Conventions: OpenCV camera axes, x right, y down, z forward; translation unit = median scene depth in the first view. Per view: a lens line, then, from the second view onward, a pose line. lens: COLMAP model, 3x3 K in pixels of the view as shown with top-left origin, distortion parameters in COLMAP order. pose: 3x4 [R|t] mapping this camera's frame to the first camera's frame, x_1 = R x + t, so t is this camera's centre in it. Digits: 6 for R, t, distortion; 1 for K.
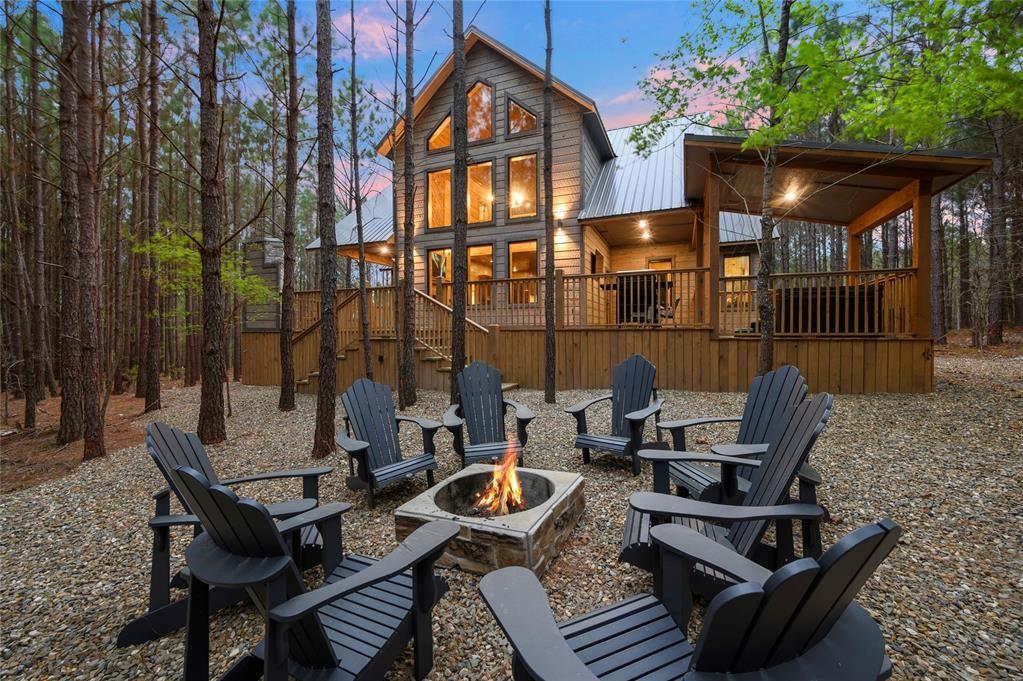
lens RADIAL K [[406.8, 0, 512.0], [0, 406.8, 334.2], [0, 0, 1]] dist [0.000576, 0.000026]
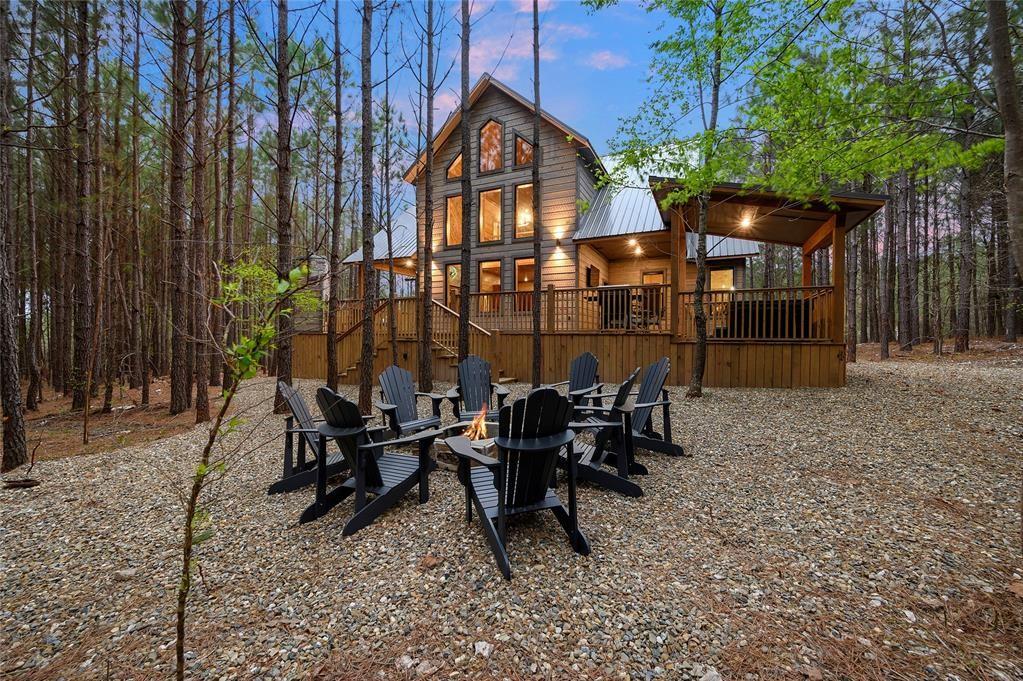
lens RADIAL K [[406.8, 0, 510.0], [0, 406.8, 337.7], [0, 0, 1]] dist [0.000576, 0.000026]
pose [[0.998082, 0.009729, -0.061134, 0.065796], [-0.009980, 0.999943, -0.003811, 0.005632], [0.061094, 0.004414, 0.998122, -0.200256]]
